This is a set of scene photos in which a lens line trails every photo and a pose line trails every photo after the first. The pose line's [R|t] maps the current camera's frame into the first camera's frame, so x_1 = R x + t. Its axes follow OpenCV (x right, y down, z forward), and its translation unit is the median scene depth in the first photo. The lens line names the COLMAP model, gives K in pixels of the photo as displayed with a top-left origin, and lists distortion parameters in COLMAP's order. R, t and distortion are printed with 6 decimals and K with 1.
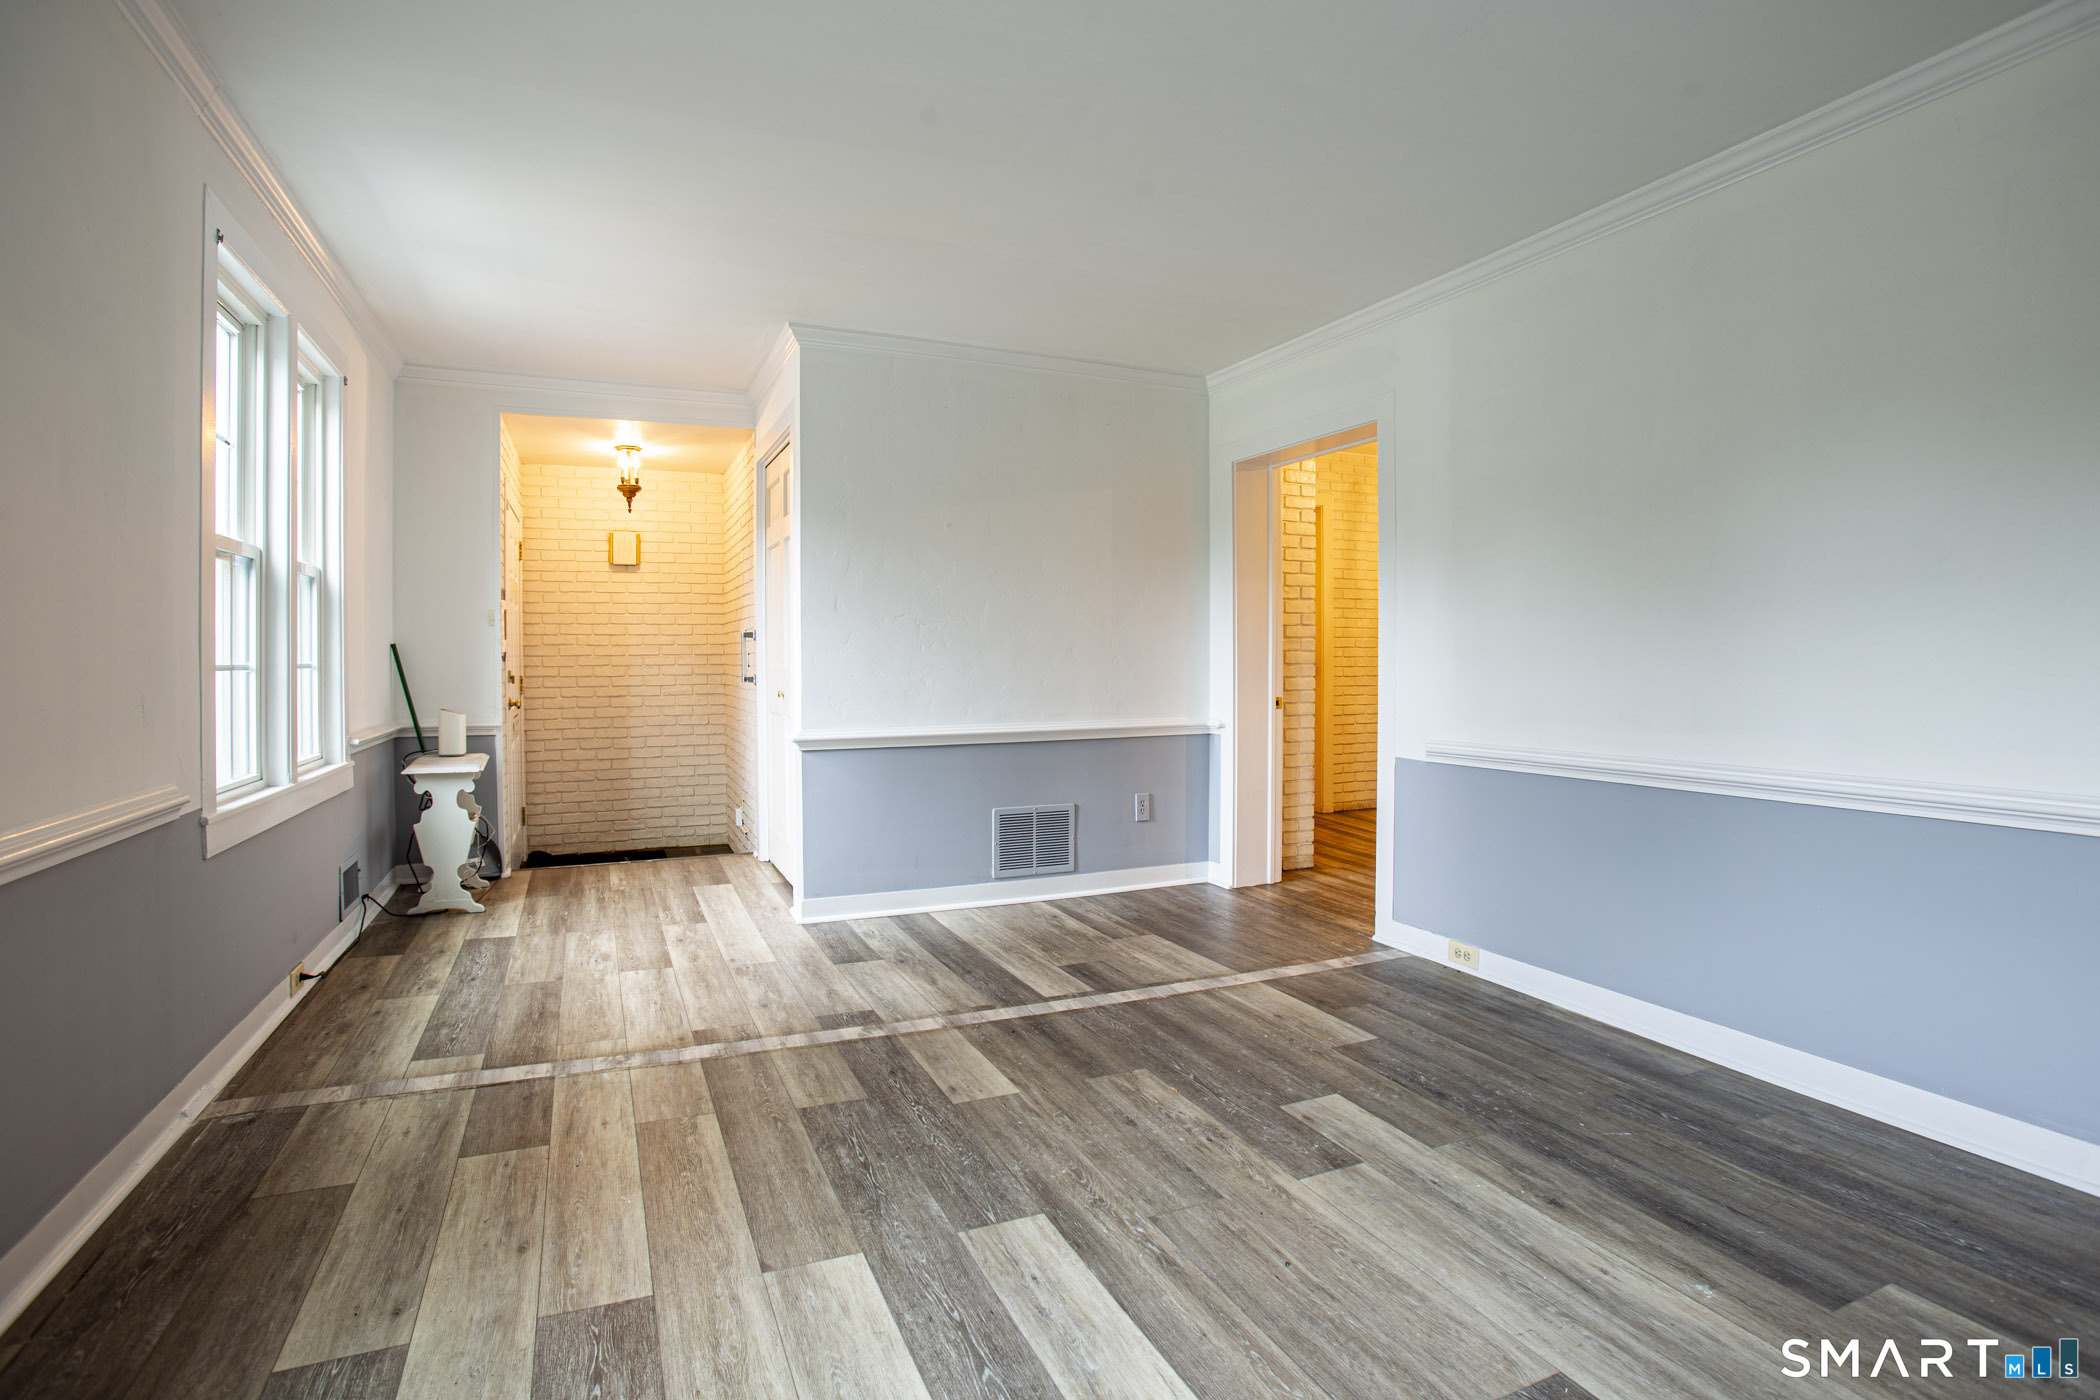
lens RADIAL K [[1014.1, 0, 1064.7], [0, 1014.1, 662.1], [0, 0, 1]] dist [-0.071998, 0.034314]
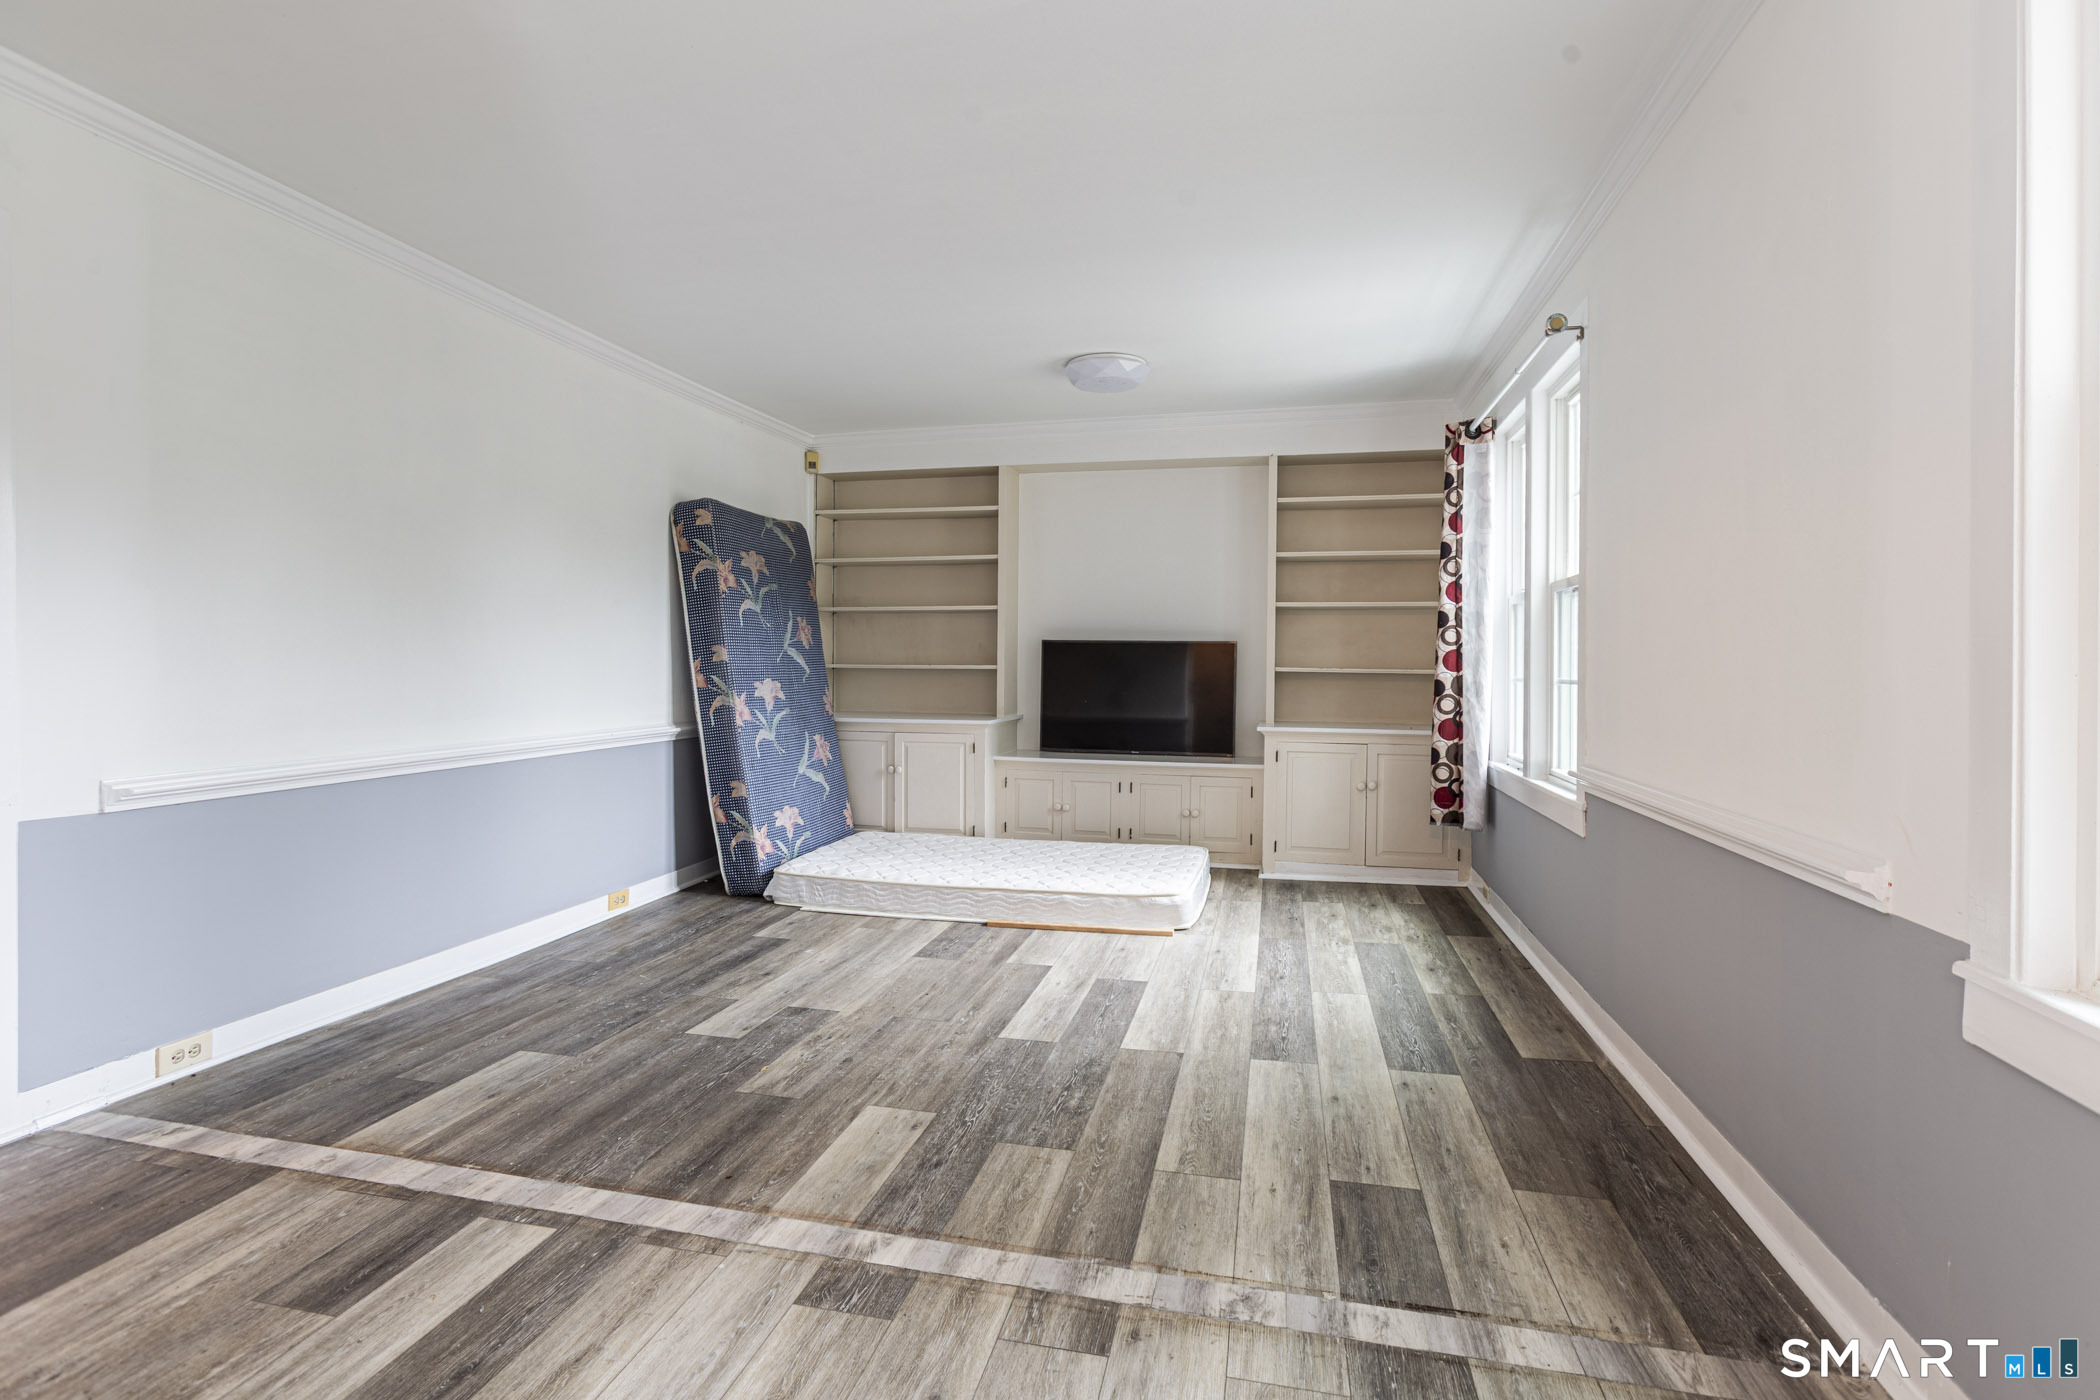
lens RADIAL K [[1014.1, 0, 1064.7], [0, 1014.1, 662.1], [0, 0, 1]] dist [-0.071998, 0.034314]
pose [[-0.794822, 0.000208, 0.606842, -0.744108], [-0.001209, 0.999997, -0.001926, 0.005316], [-0.606841, -0.002264, -0.794820, 1.581740]]
